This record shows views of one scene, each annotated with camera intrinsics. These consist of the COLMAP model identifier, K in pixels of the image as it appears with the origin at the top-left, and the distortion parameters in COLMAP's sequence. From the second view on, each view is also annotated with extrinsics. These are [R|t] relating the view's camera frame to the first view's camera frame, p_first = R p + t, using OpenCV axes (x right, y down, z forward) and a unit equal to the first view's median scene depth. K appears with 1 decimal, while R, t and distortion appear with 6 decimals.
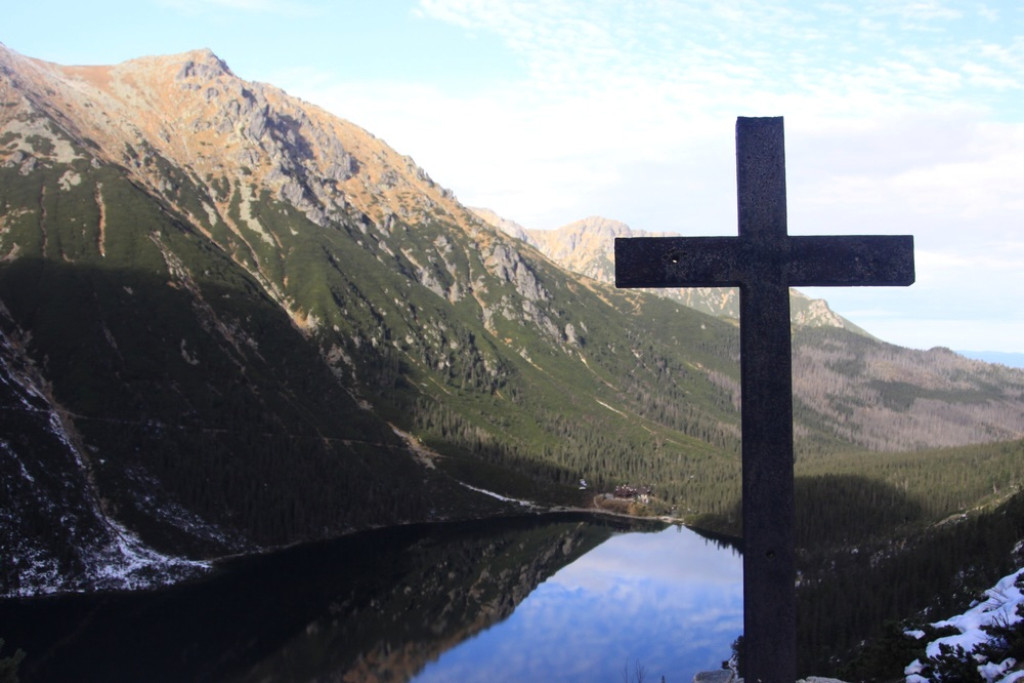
lens RADIAL K [[1230.0, 0, 520.0], [0, 1230.0, 346.9], [0, 0, 1]] dist [-0.074631, 0.000000]
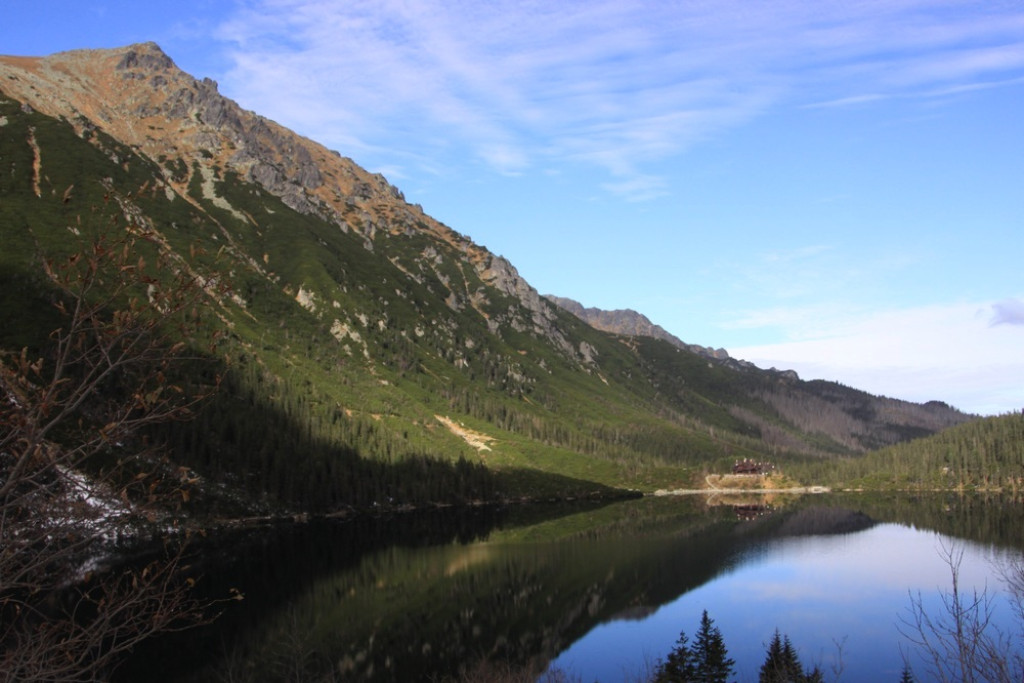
lens RADIAL K [[1230.0, 0, 528.4], [0, 1230.0, 325.7], [0, 0, 1]] dist [-0.074631, 0.000000]
pose [[0.996644, -0.032732, 0.075022, -0.064826], [0.041439, 0.992196, -0.117602, 0.072527], [-0.070588, 0.120316, 0.990223, 0.158777]]
